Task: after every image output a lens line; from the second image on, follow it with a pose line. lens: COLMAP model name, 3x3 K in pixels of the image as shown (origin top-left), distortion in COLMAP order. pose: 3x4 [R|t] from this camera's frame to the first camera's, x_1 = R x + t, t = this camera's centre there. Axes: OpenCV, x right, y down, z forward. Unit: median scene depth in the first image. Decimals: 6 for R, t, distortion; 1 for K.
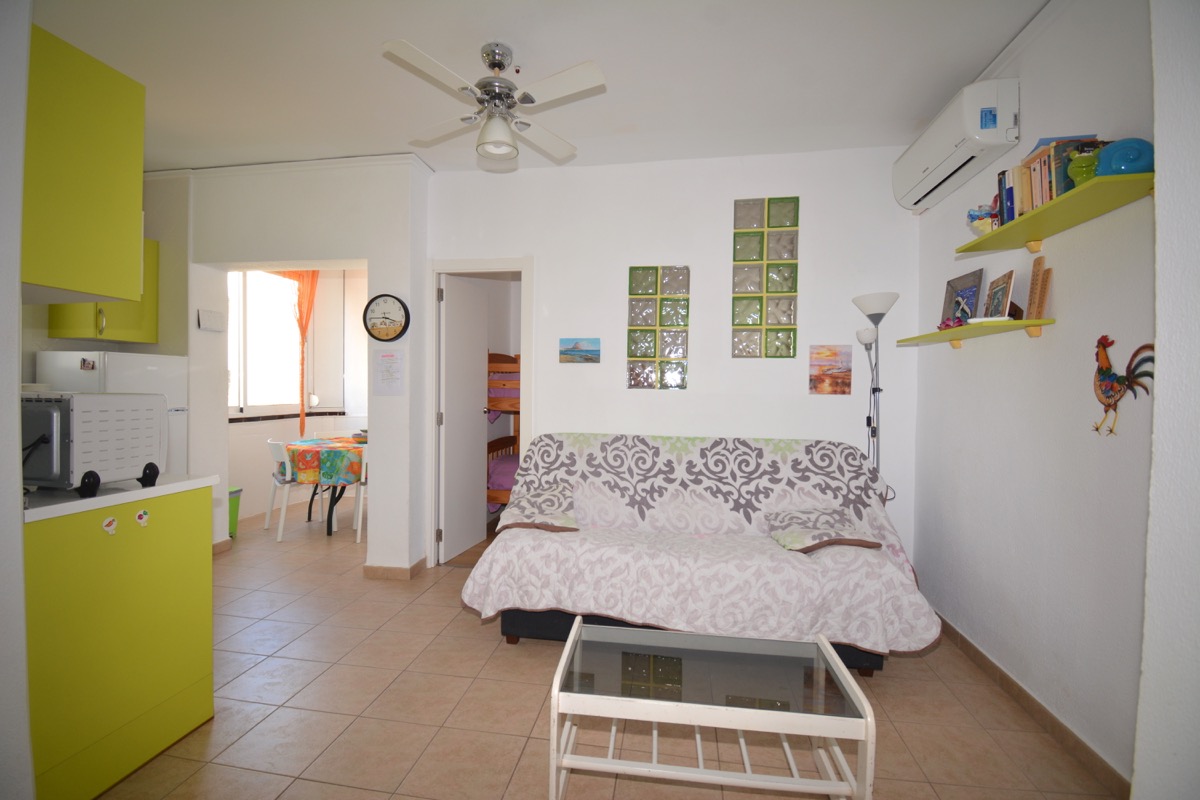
lens RADIAL K [[524.2, 0, 597.5], [0, 524.2, 397.1], [0, 0, 1]] dist [0.013144, -0.021026]
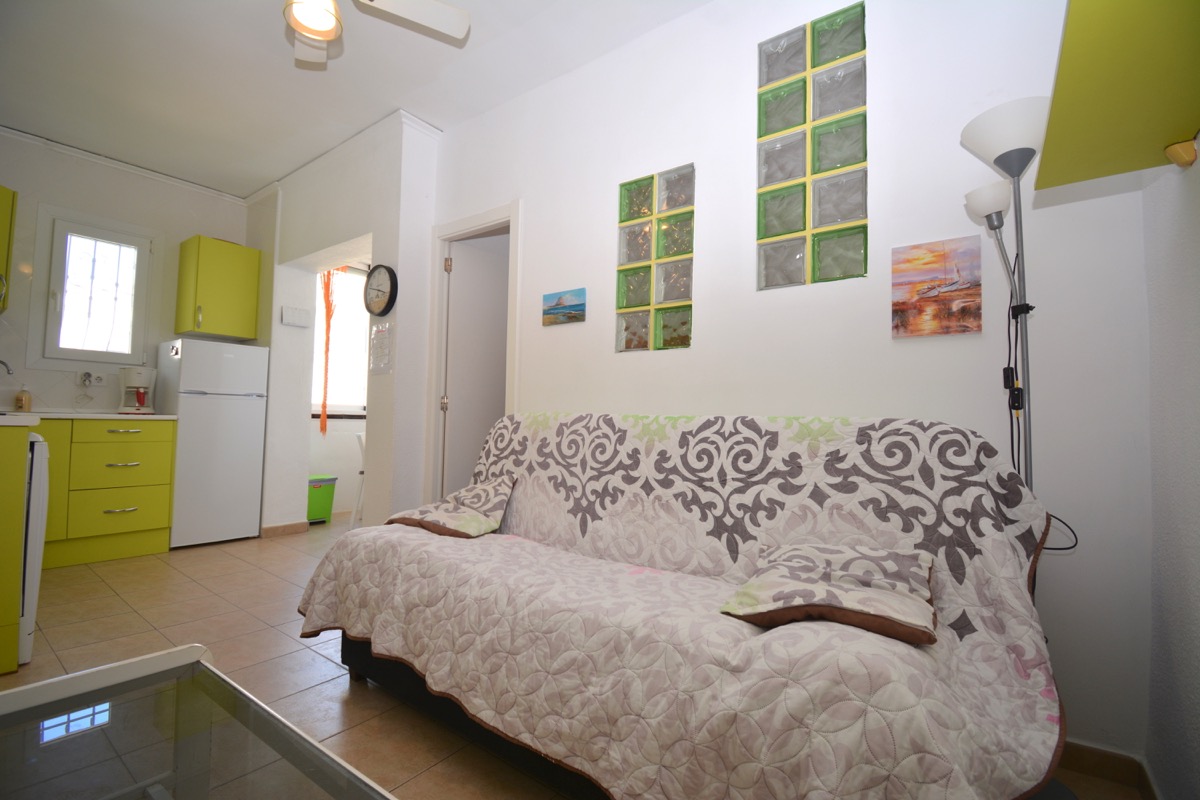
lens RADIAL K [[524.2, 0, 595.9], [0, 524.2, 395.6], [0, 0, 1]] dist [0.013144, -0.021026]
pose [[0.885207, -0.015275, -0.464947, 0.390592], [-0.018267, 0.997548, -0.067552, 0.097295], [0.464839, 0.068291, 0.882757, 0.392170]]
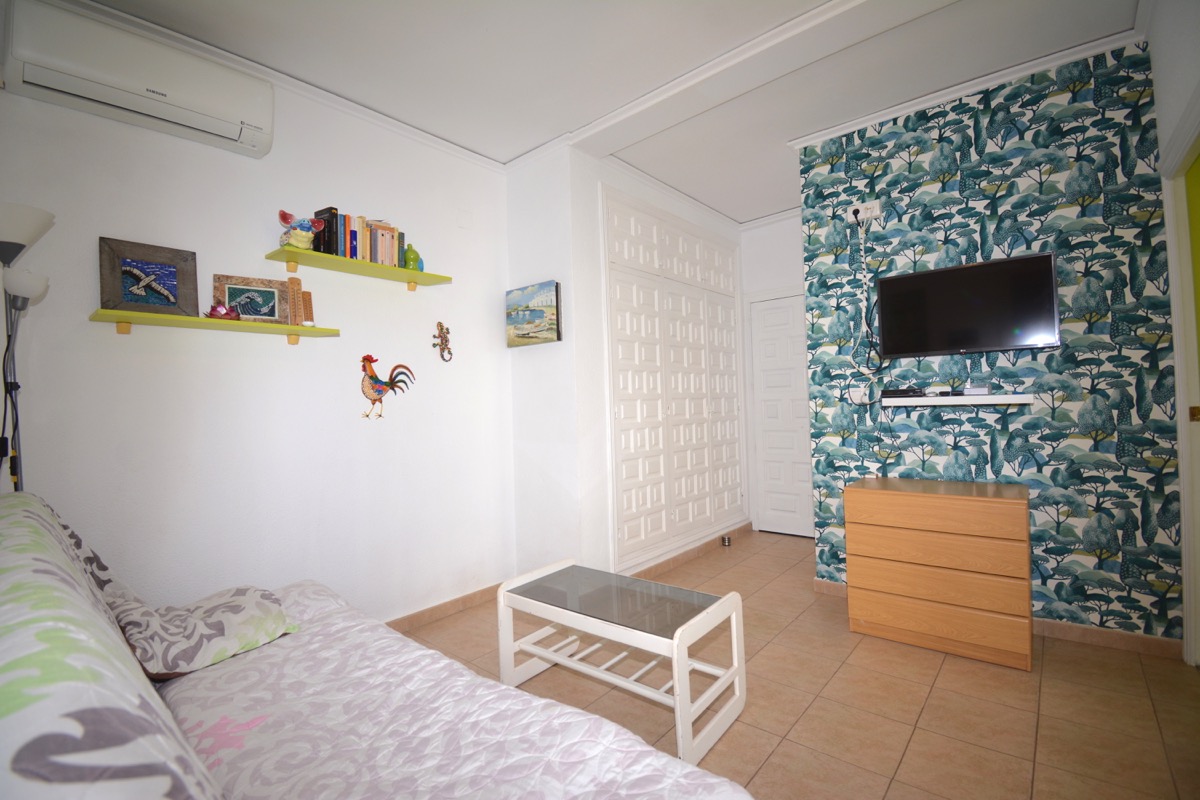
lens RADIAL K [[524.2, 0, 600.0], [0, 524.2, 397.6], [0, 0, 1]] dist [0.013144, -0.021026]
pose [[-0.850668, 0.024261, 0.525143, -0.234425], [0.029524, 0.999563, 0.001647, 0.014492], [-0.524873, 0.016905, -0.851013, 1.074803]]
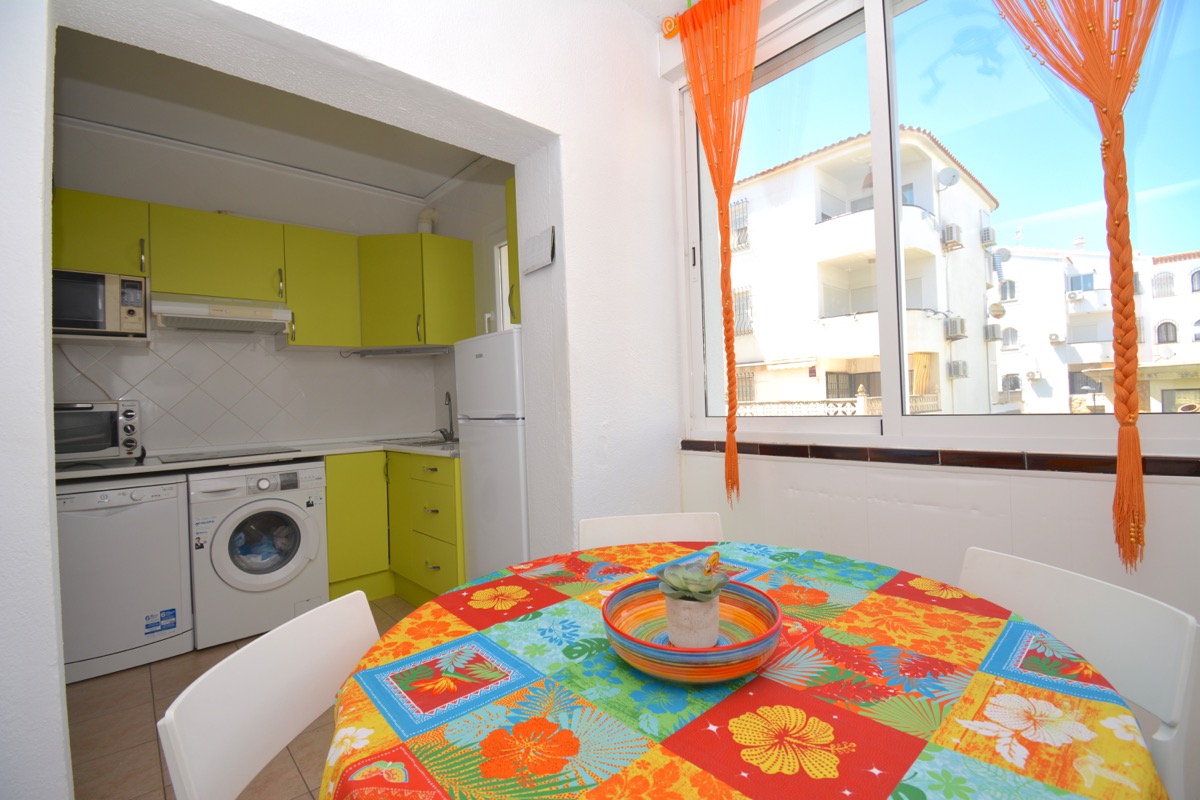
lens RADIAL K [[524.2, 0, 607.0], [0, 524.2, 399.2], [0, 0, 1]] dist [0.013144, -0.021026]
pose [[-0.615157, 0.006175, -0.788381, -0.434708], [0.012931, 0.999914, -0.002258, 0.006473], [0.788299, -0.011584, -0.615183, 1.670760]]
